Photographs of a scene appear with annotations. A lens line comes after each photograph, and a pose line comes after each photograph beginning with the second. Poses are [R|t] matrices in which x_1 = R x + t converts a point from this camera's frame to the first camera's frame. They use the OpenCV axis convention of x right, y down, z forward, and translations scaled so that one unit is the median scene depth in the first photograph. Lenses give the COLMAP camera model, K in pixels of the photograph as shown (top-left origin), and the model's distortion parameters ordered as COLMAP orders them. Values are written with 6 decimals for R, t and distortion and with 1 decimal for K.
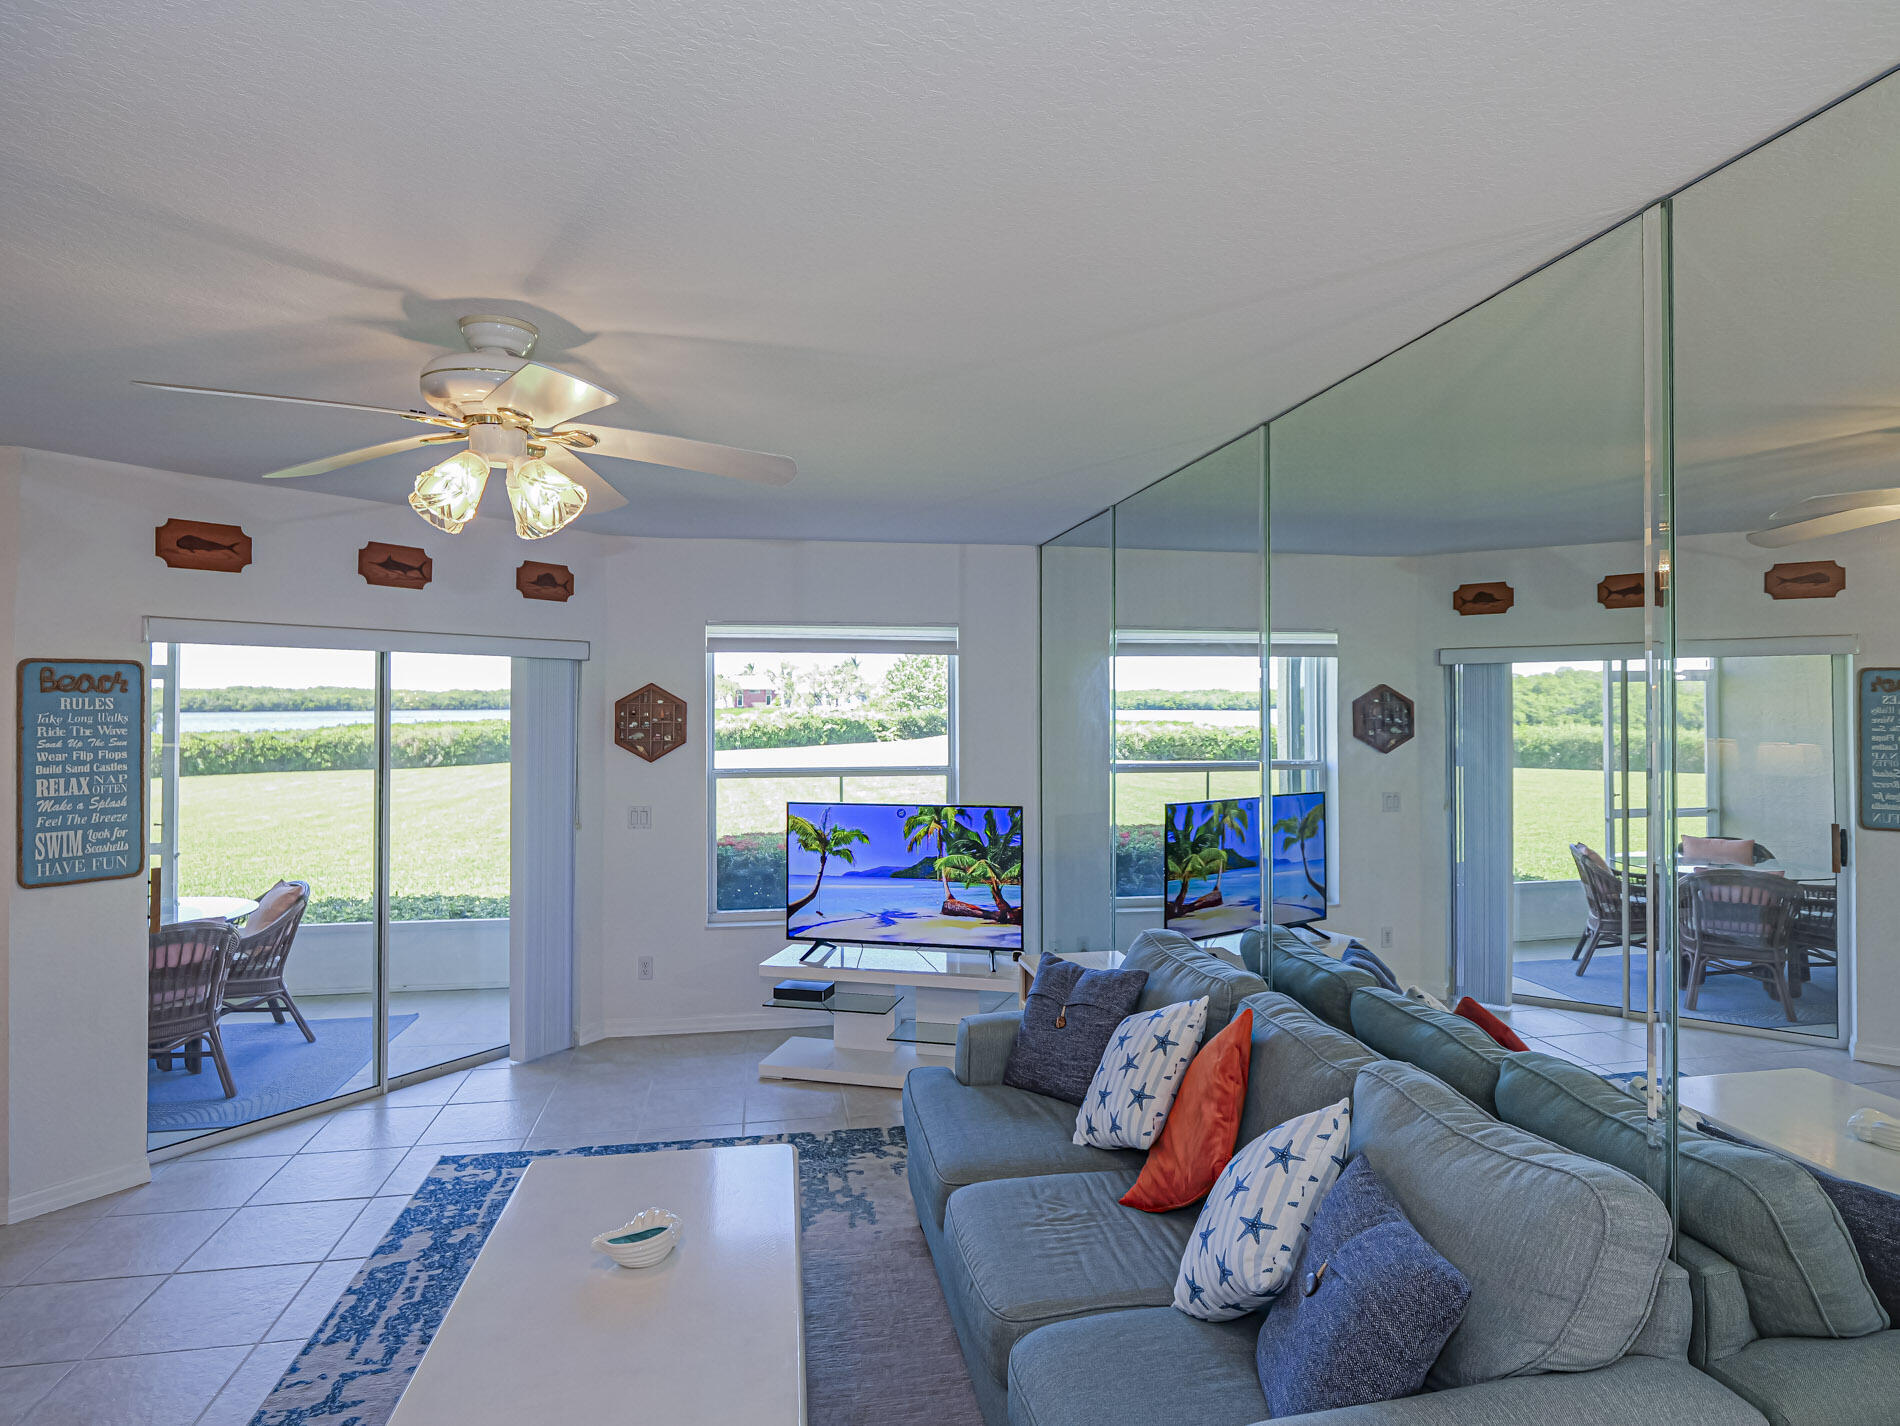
lens RADIAL K [[1031.7, 0, 953.7], [0, 1031.7, 703.3], [0, 0, 1]] dist [-0.004591, 0.000421]
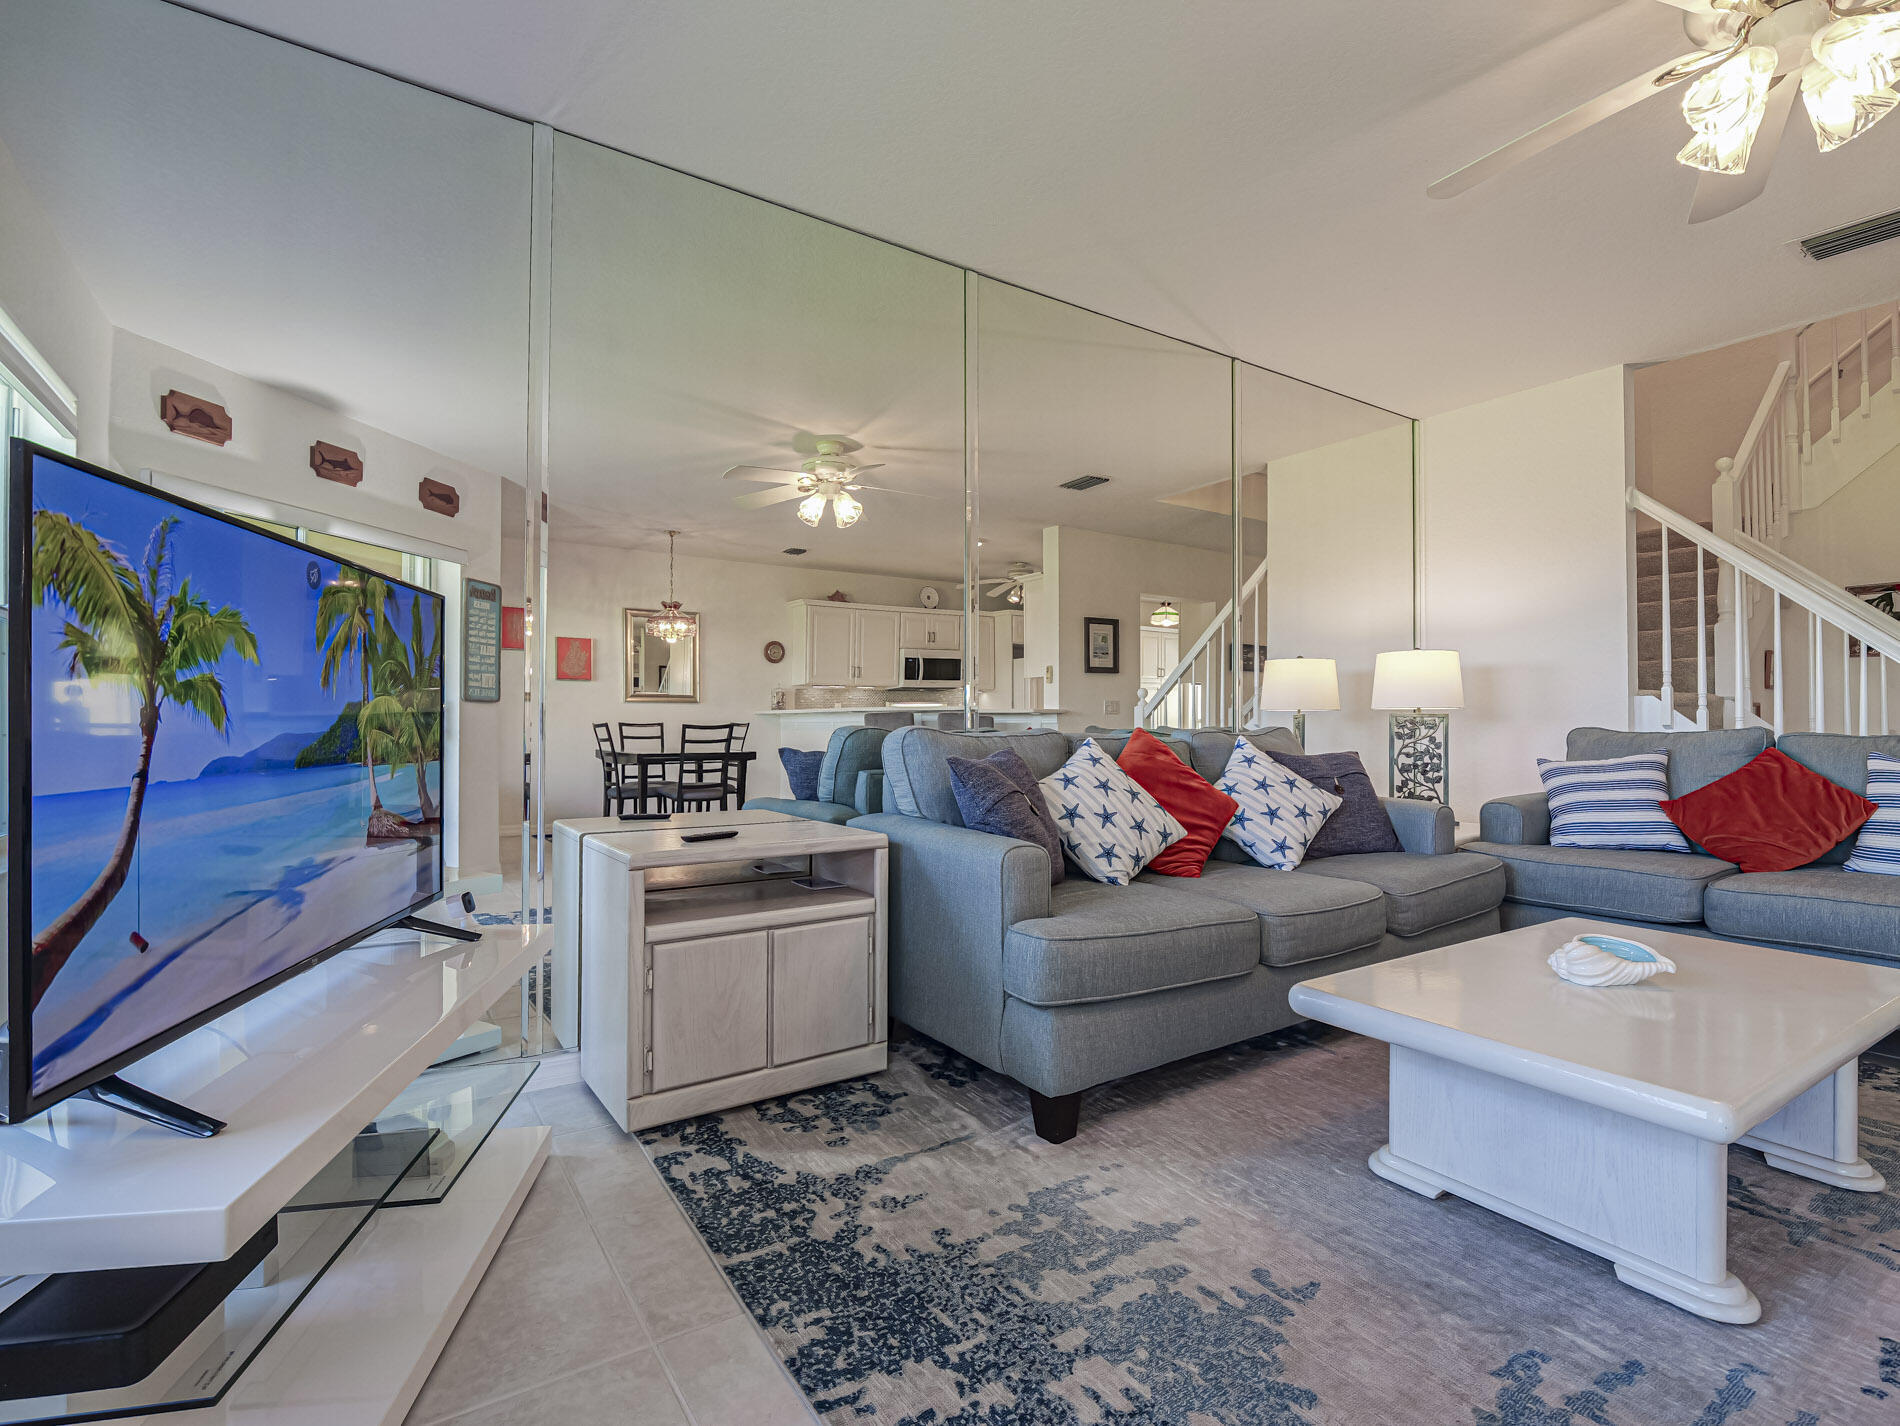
lens RADIAL K [[923.7, 0, 936.6], [0, 923.7, 716.9], [0, 0, 1]] dist [-0.015708, 0.001177]
pose [[-0.396067, 0.008414, 0.918183, -0.411543], [-0.003612, 0.999936, -0.010722, 0.157345], [-0.918214, -0.007563, -0.396012, 0.941104]]
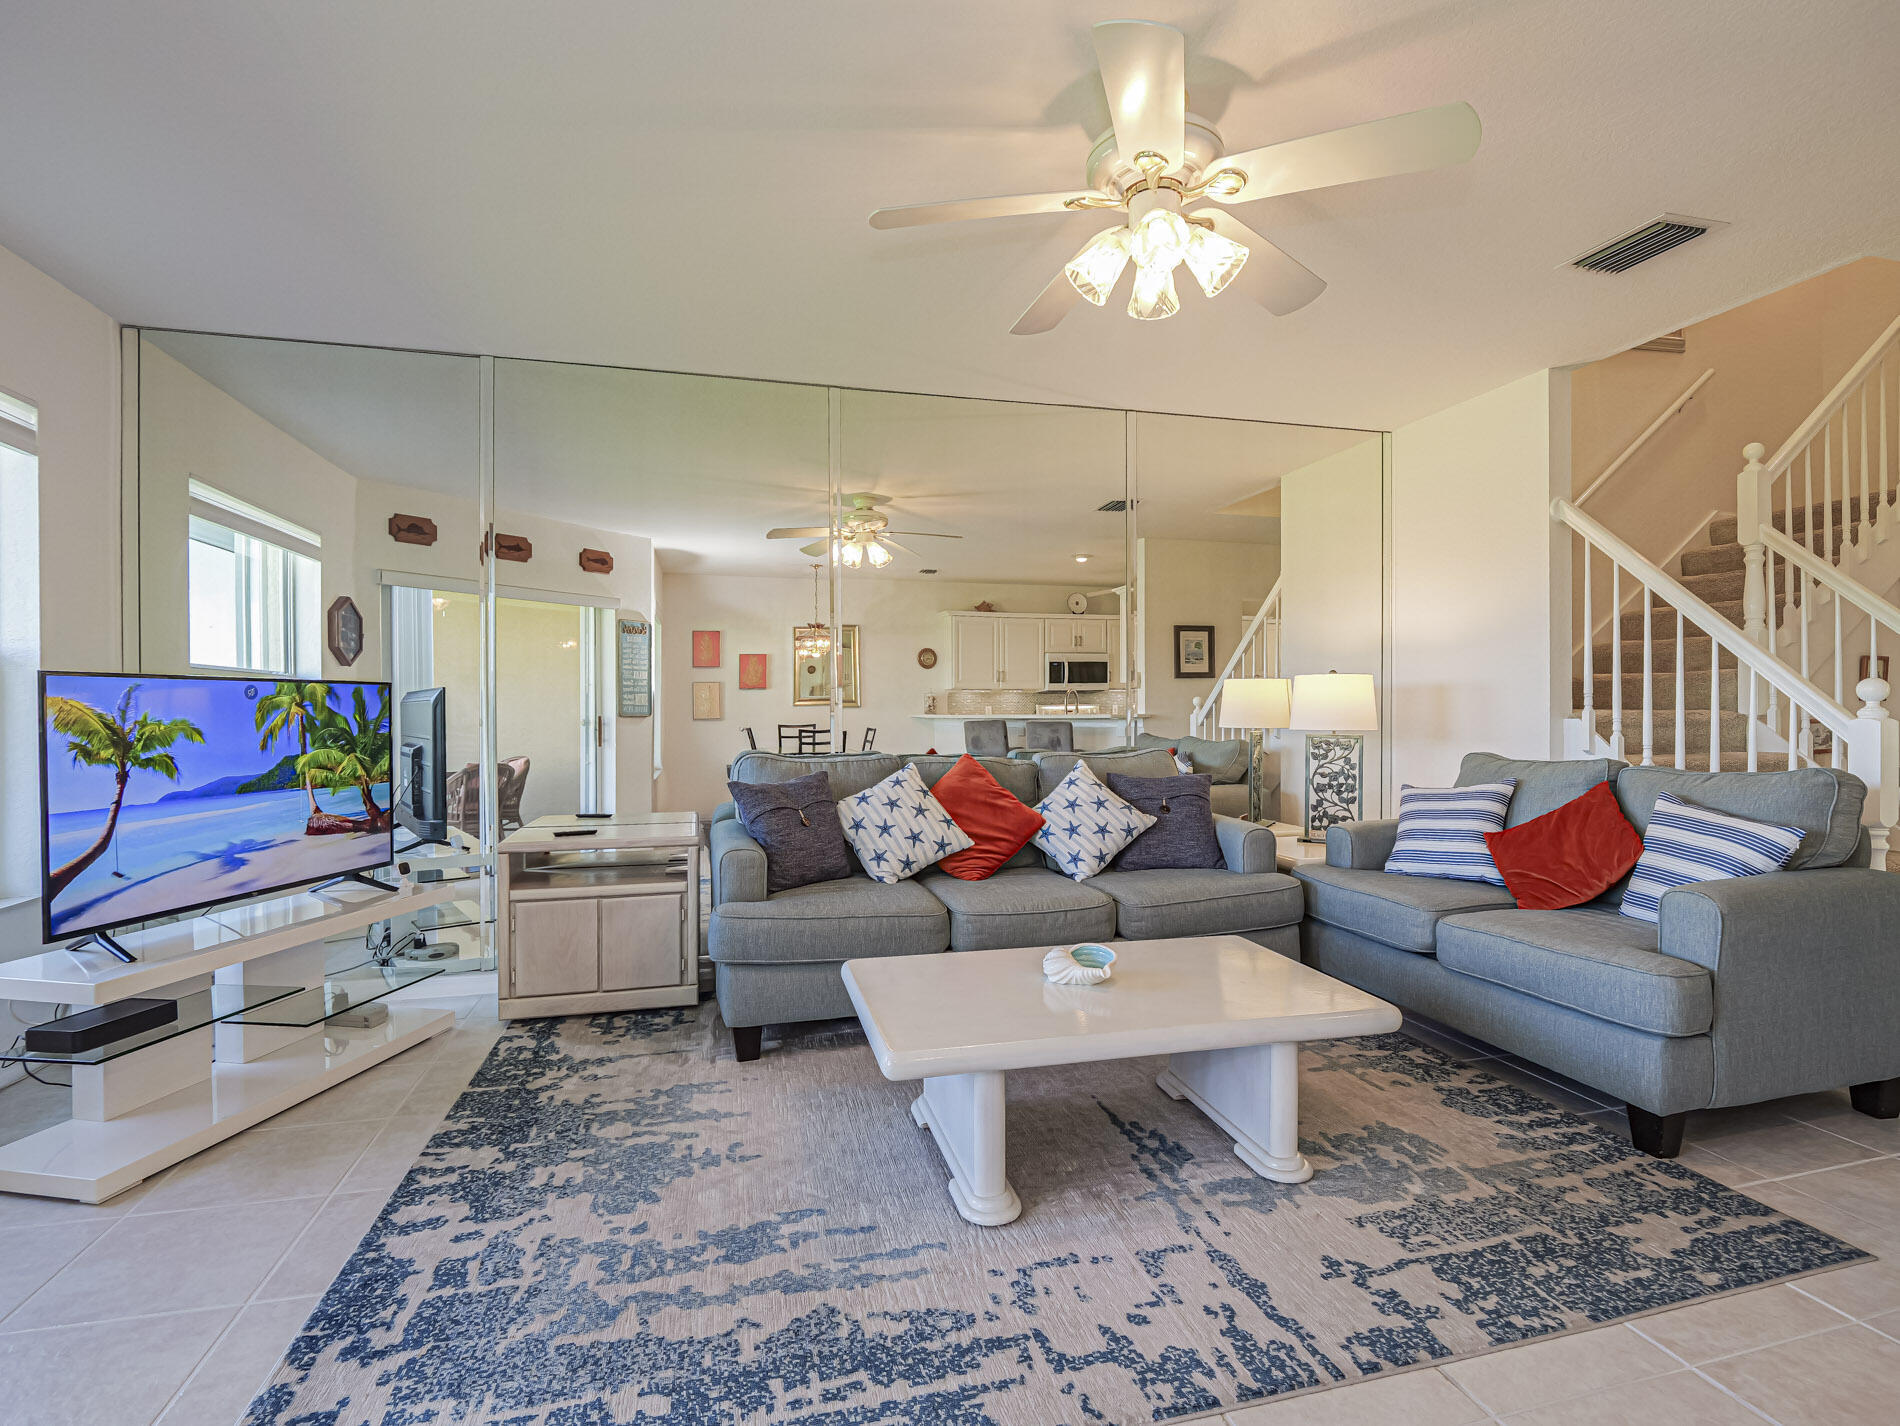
lens RADIAL K [[923.7, 0, 922.1], [0, 923.7, 720.4], [0, 0, 1]] dist [-0.015708, 0.001177]
pose [[-0.062330, -0.009003, 0.998015, -0.656805], [0.000490, 0.999959, 0.009051, 0.120569], [-0.998055, 0.001053, -0.062323, 0.622659]]
